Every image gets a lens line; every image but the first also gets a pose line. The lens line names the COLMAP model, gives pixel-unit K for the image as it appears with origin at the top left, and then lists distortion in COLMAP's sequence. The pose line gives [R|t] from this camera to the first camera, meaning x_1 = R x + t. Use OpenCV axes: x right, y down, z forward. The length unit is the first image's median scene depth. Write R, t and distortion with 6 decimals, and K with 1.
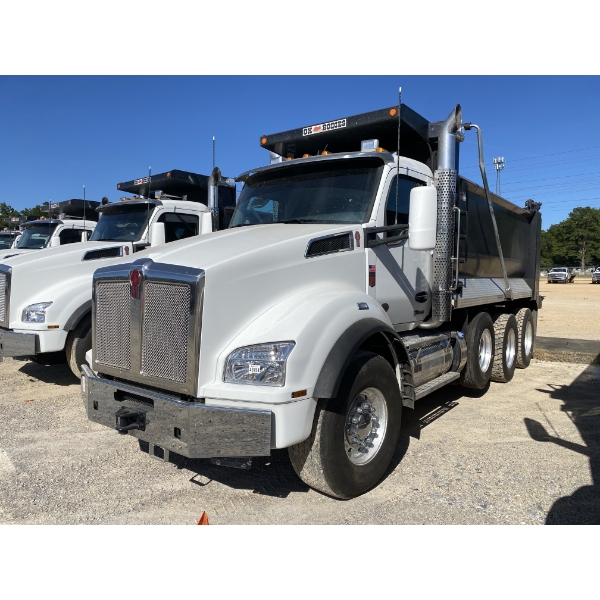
lens RADIAL K [[469.9, 0, 308.2], [0, 469.9, 317.9], [0, 0, 1]] dist [0.023478, -0.003986]
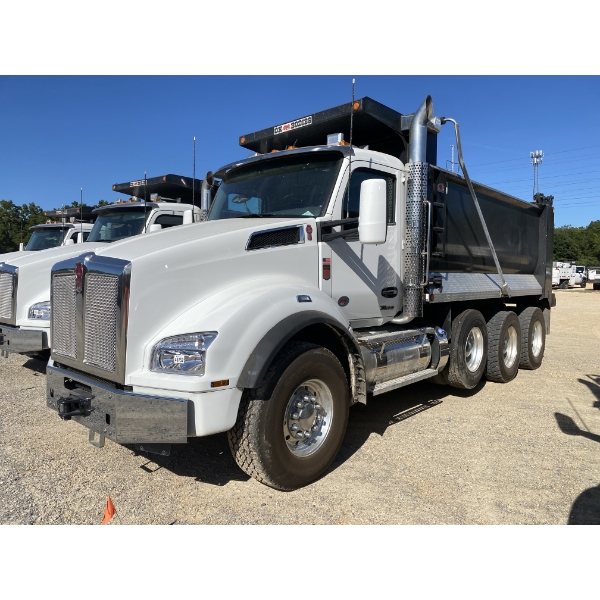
lens RADIAL K [[460.1, 0, 309.2], [0, 460.1, 319.8], [0, 0, 1]] dist [0.036198, 0.008067]
pose [[0.994700, 0.006306, -0.102626, 0.192267], [-0.006047, 0.999978, 0.002832, 0.014130], [0.102641, -0.002197, 0.994716, 0.020639]]
